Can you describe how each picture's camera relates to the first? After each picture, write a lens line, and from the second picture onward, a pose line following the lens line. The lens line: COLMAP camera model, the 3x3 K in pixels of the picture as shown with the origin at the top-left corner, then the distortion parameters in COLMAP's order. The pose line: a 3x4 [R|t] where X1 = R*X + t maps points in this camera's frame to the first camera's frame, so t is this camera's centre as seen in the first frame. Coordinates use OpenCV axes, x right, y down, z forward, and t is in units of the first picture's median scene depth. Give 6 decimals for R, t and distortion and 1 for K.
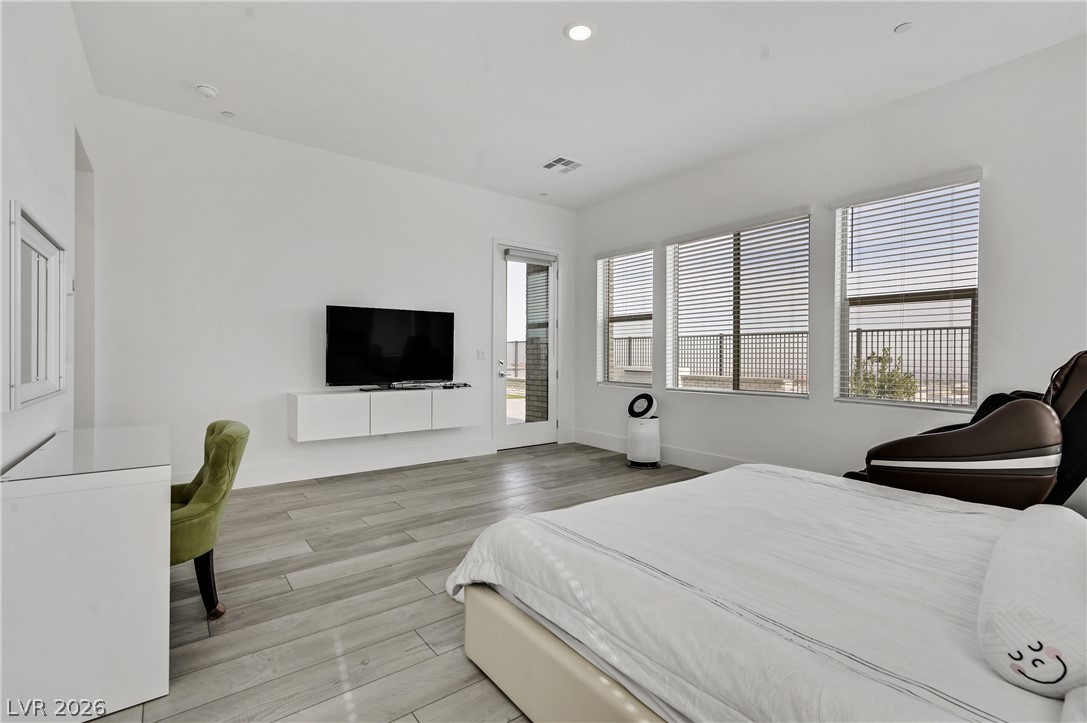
lens RADIAL K [[488.0, 0, 543.5], [0, 488.0, 361.5], [0, 0, 1]] dist [0.002564, 0.000441]
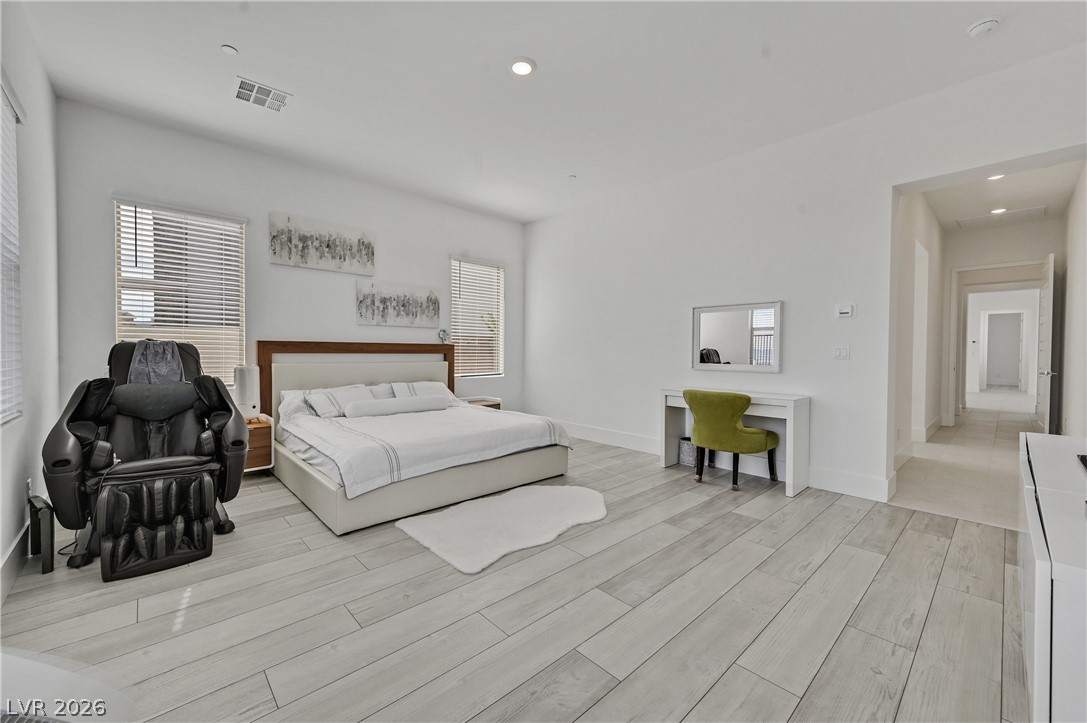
lens RADIAL K [[433.6, 0, 541.5], [0, 433.6, 358.9], [0, 0, 1]] dist [0.002872, 0.000161]
pose [[-0.995658, -0.012710, -0.092215, 0.083005], [-0.015857, 0.999314, 0.033476, -0.020080], [0.091727, 0.034793, -0.995176, 1.493501]]
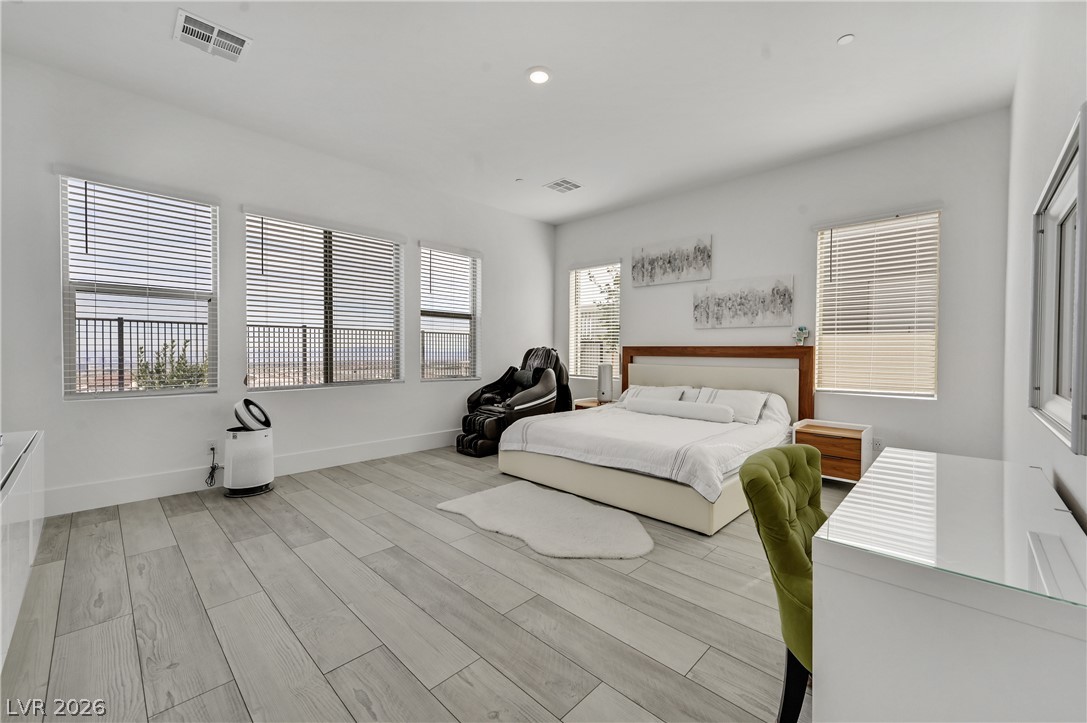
lens RADIAL K [[433.6, 0, 541.5], [0, 433.6, 358.9], [0, 0, 1]] dist [0.002872, 0.000161]
pose [[-0.142114, -0.023926, 0.989561, -0.715956], [0.005745, 0.999671, 0.024995, -0.014836], [-0.989834, 0.009237, -0.141930, 0.840356]]
